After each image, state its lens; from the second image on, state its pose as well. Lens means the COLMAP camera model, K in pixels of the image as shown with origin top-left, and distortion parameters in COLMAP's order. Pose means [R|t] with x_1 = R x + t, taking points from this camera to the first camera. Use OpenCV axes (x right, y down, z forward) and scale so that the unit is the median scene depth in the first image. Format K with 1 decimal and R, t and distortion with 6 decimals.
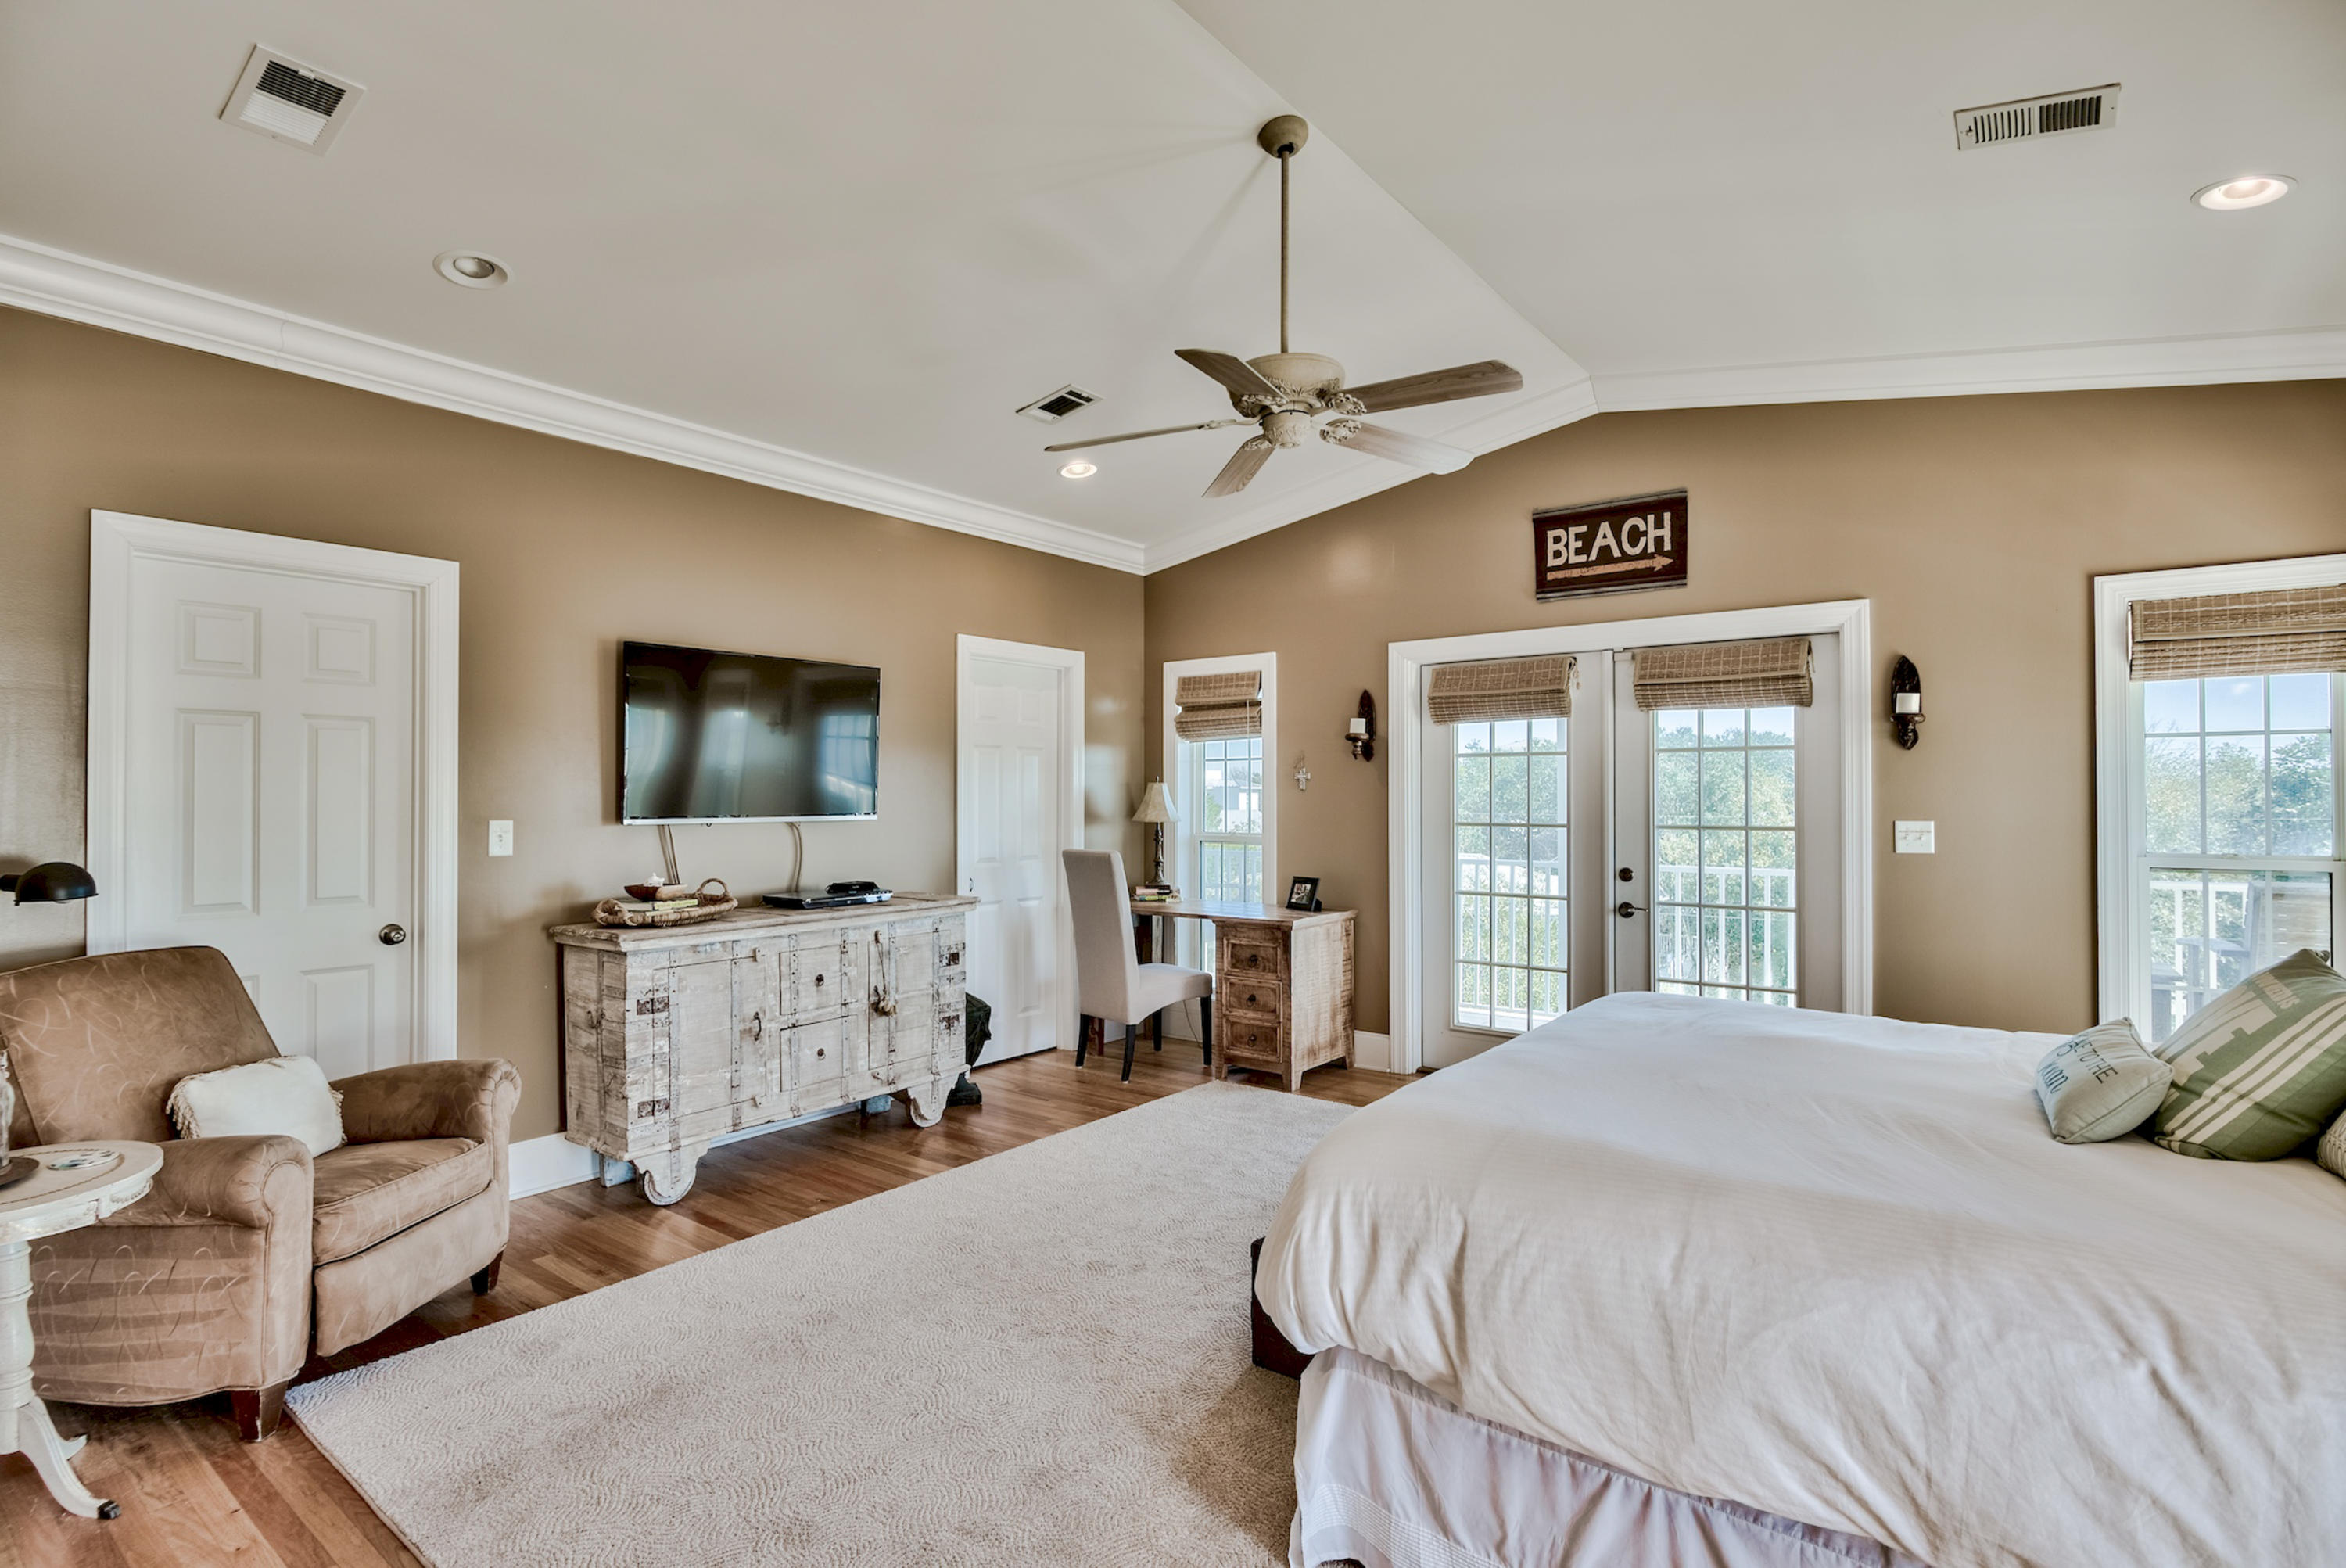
lens RADIAL K [[1159.0, 0, 1183.4], [0, 1159.0, 786.8], [0, 0, 1]] dist [-0.004987, 0.000109]
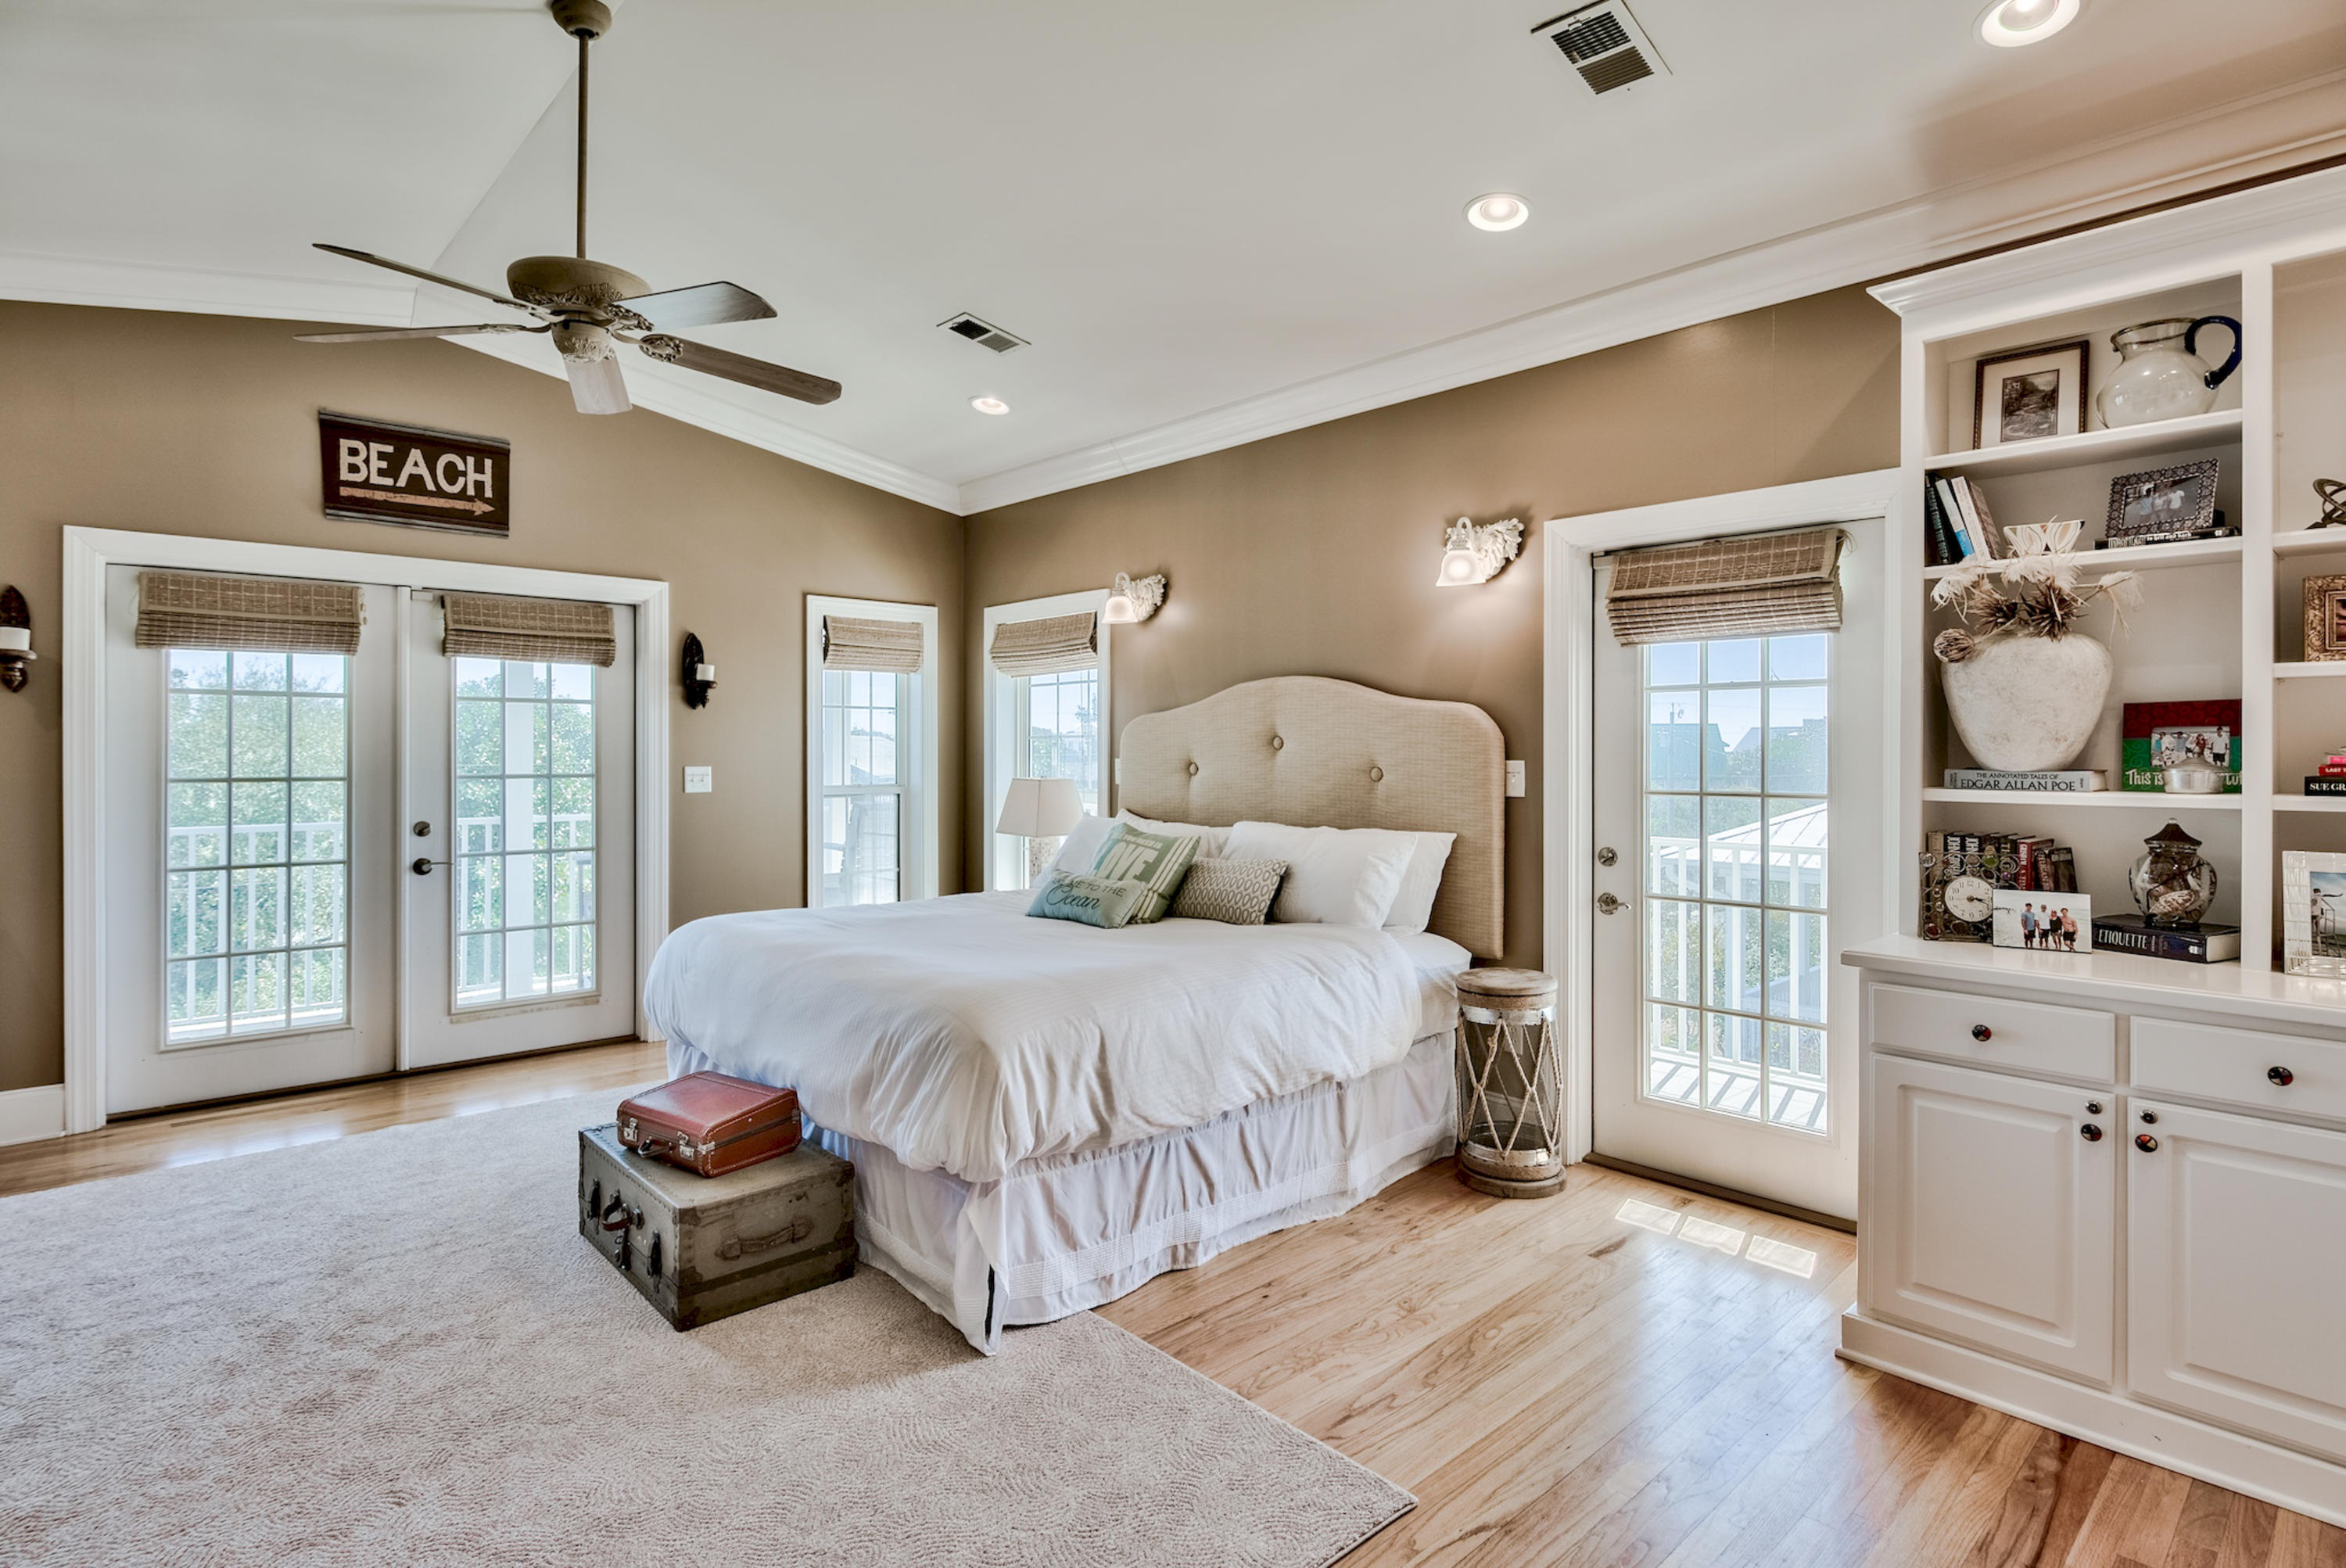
lens RADIAL K [[1159.0, 0, 1192.4], [0, 1159.0, 767.8], [0, 0, 1]] dist [-0.004987, 0.000109]
pose [[0.156872, -0.014592, 0.987511, -0.487732], [-0.011062, 0.999802, 0.016531, 0.004138], [-0.987557, -0.013517, 0.156679, 0.257678]]
